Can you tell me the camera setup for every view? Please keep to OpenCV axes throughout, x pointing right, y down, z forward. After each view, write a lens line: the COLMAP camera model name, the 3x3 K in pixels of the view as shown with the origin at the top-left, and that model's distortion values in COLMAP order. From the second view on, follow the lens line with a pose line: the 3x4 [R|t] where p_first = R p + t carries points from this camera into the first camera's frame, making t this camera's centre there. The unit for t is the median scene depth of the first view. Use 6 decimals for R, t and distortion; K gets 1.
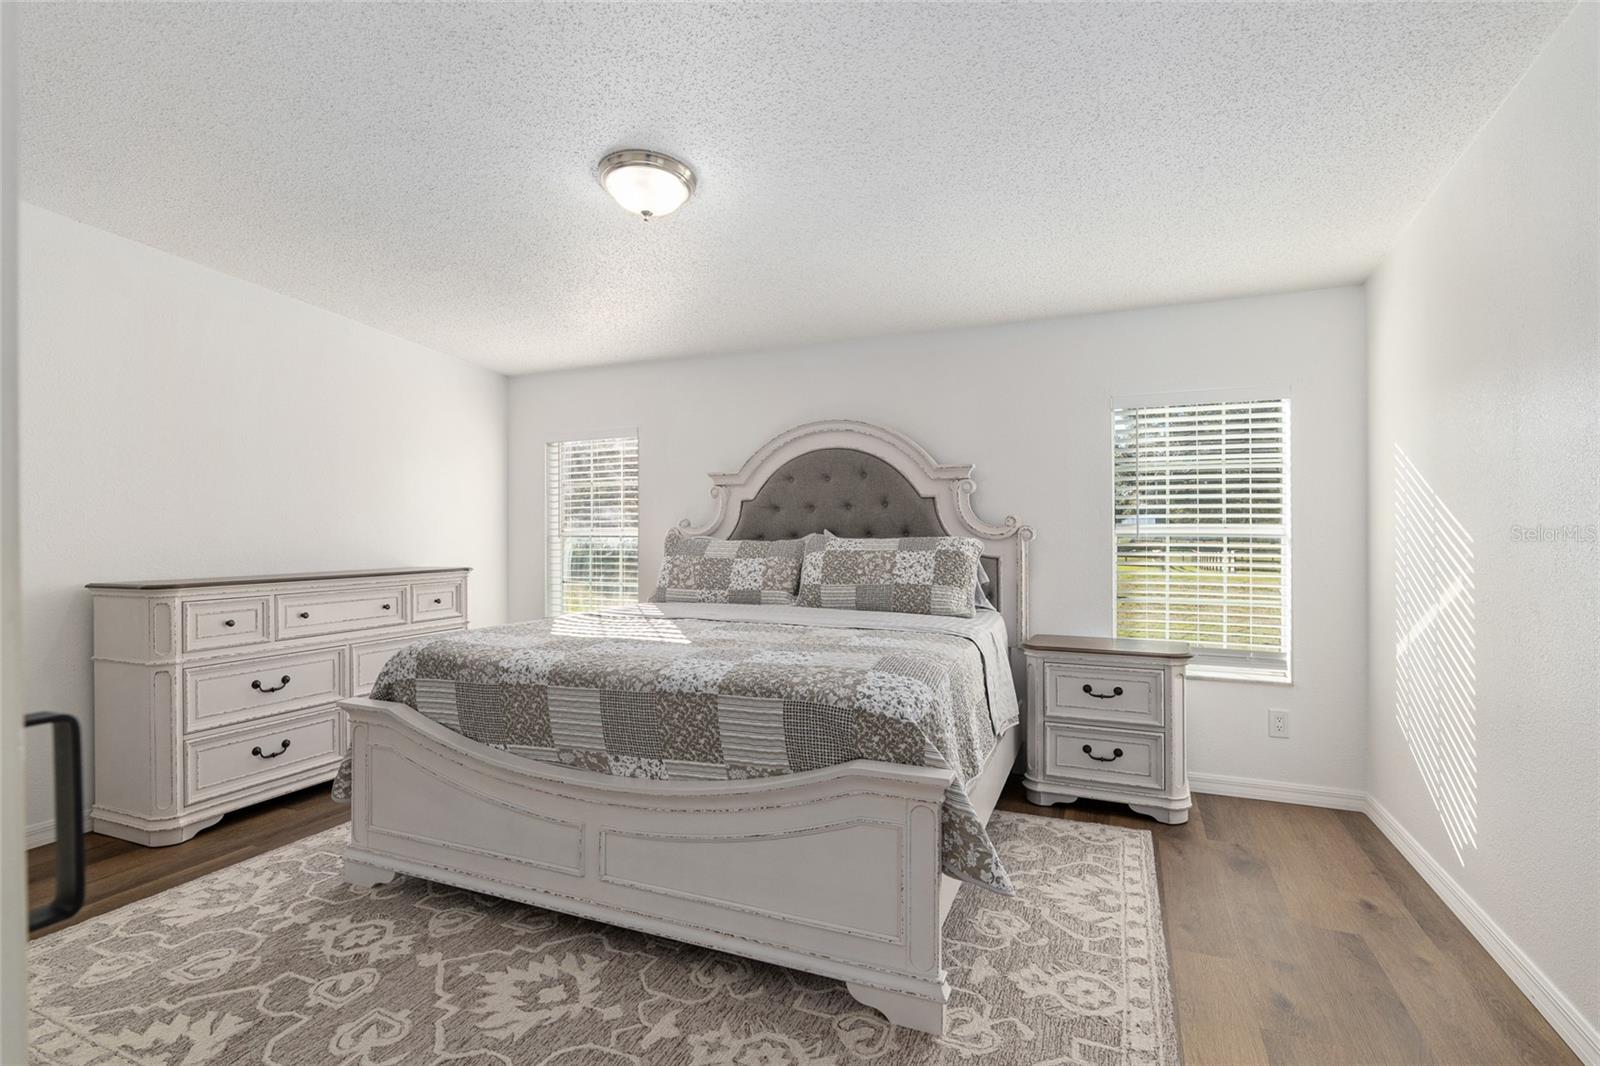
lens RADIAL K [[749.9, 0, 796.2], [0, 749.9, 532.5], [0, 0, 1]] dist [-0.015254, 0.002821]
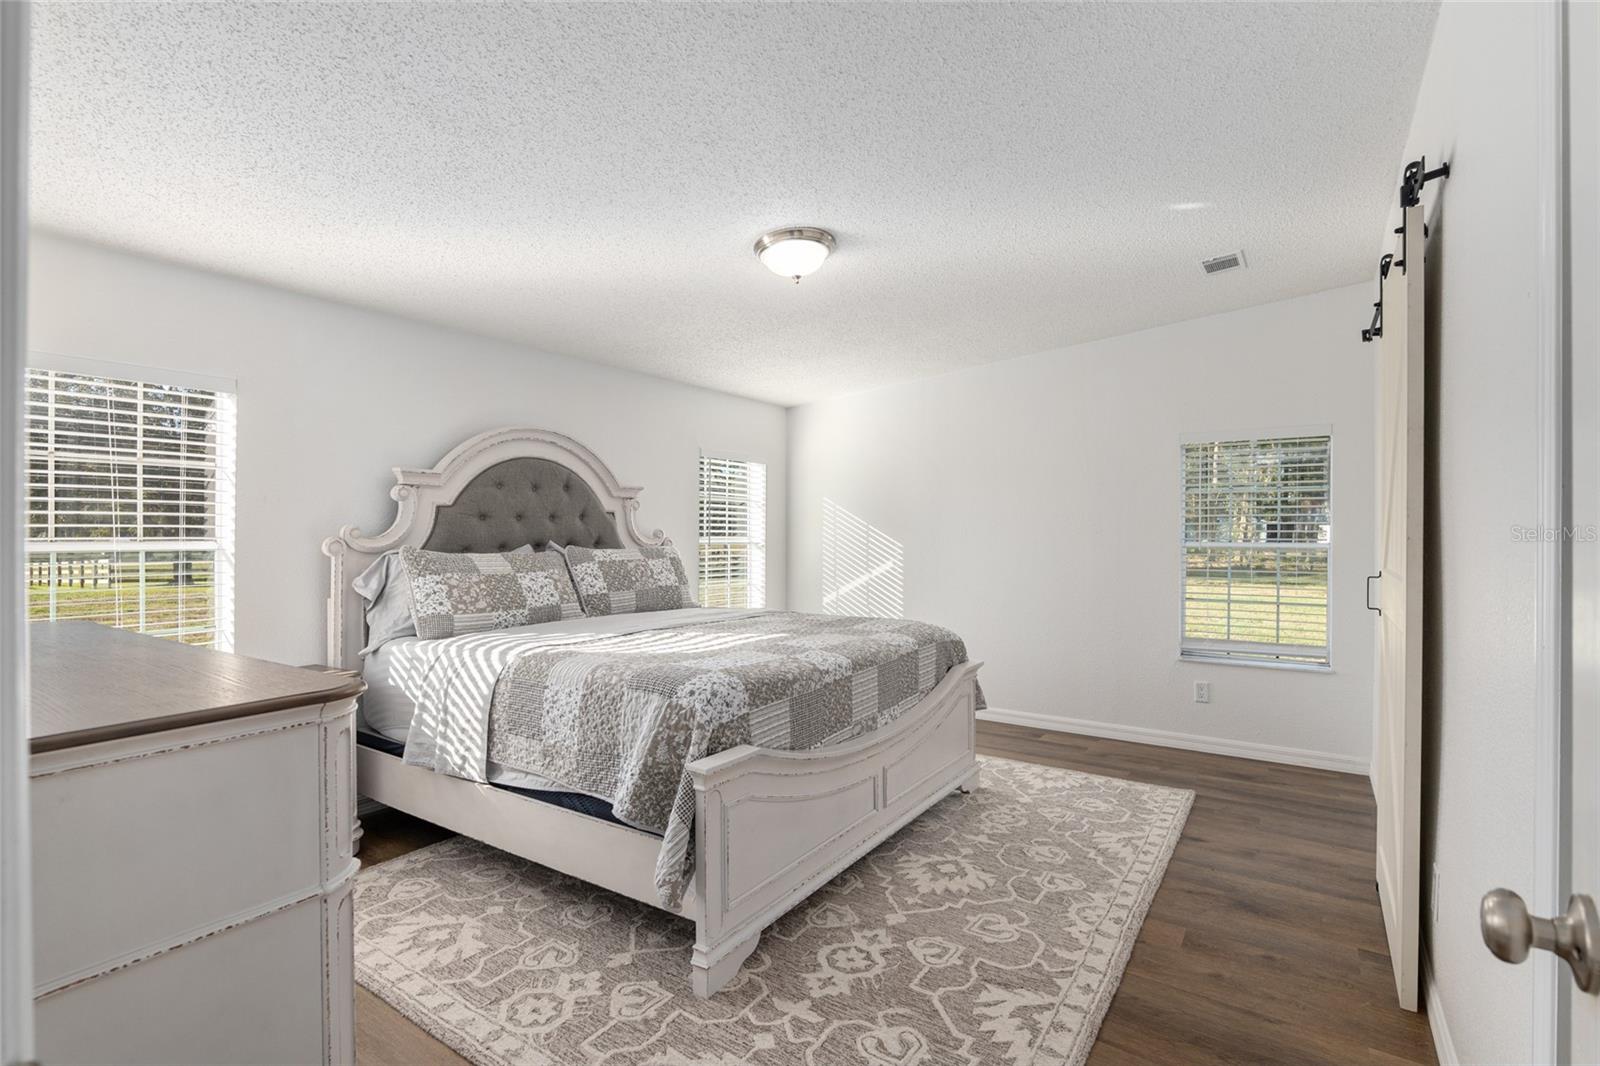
lens RADIAL K [[749.9, 0, 799.1], [0, 749.9, 538.5], [0, 0, 1]] dist [-0.015254, 0.002821]
pose [[0.194225, -0.000820, 0.980957, -1.457814], [-0.000490, 0.999999, 0.000933, -0.013056], [-0.980957, -0.000662, 0.194224, 0.813320]]
